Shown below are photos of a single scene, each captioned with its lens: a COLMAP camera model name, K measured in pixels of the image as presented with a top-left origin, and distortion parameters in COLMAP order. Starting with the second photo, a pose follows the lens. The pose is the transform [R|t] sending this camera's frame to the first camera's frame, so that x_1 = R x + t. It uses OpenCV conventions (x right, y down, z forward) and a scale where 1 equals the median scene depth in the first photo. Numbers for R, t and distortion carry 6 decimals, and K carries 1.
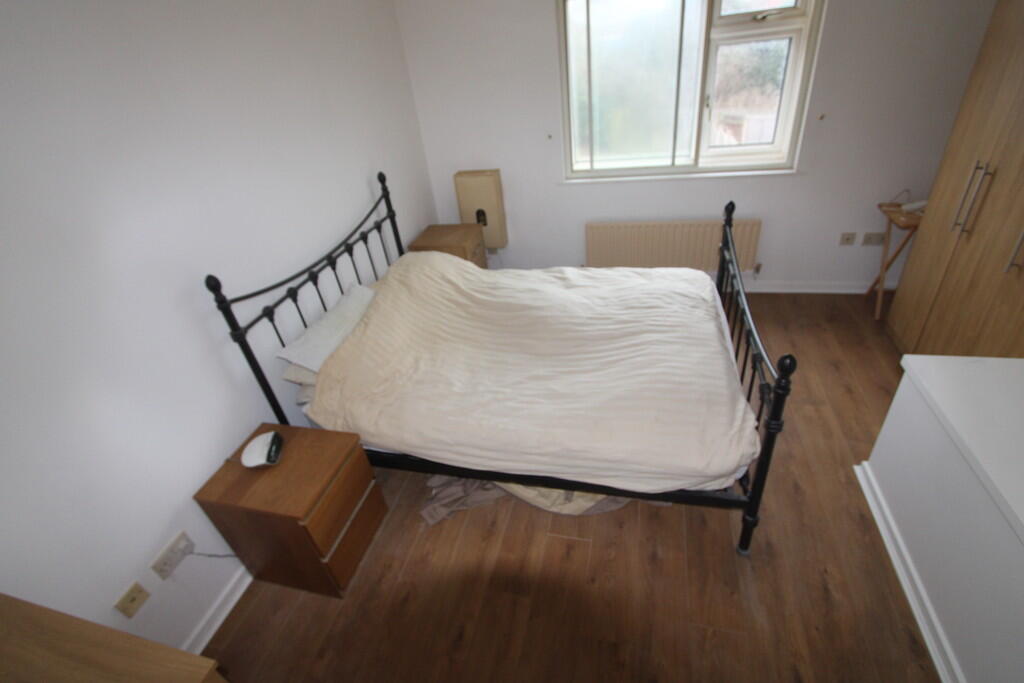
lens RADIAL K [[470.2, 0, 513.8], [0, 470.2, 340.4], [0, 0, 1]] dist [-0.012782, 0.000961]
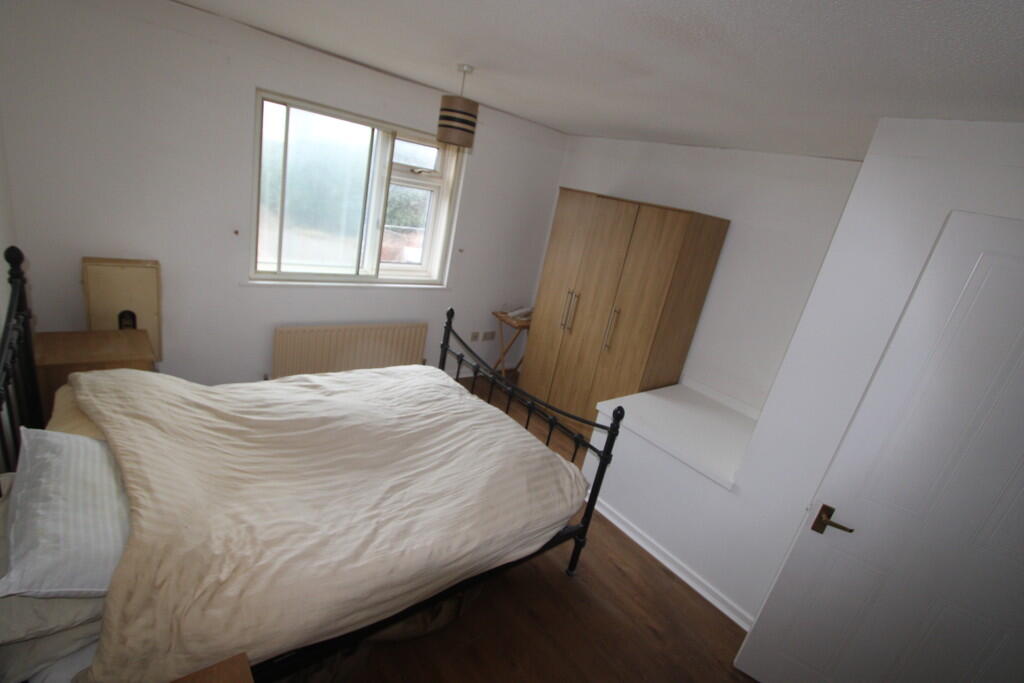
lens RADIAL K [[470.2, 0, 514.0], [0, 470.2, 340.1], [0, 0, 1]] dist [-0.012782, 0.000961]
pose [[0.566805, -0.030524, 0.823286, -0.415876], [0.211391, 0.971246, -0.109526, -0.038917], [-0.796270, 0.236115, 0.556960, 0.173637]]
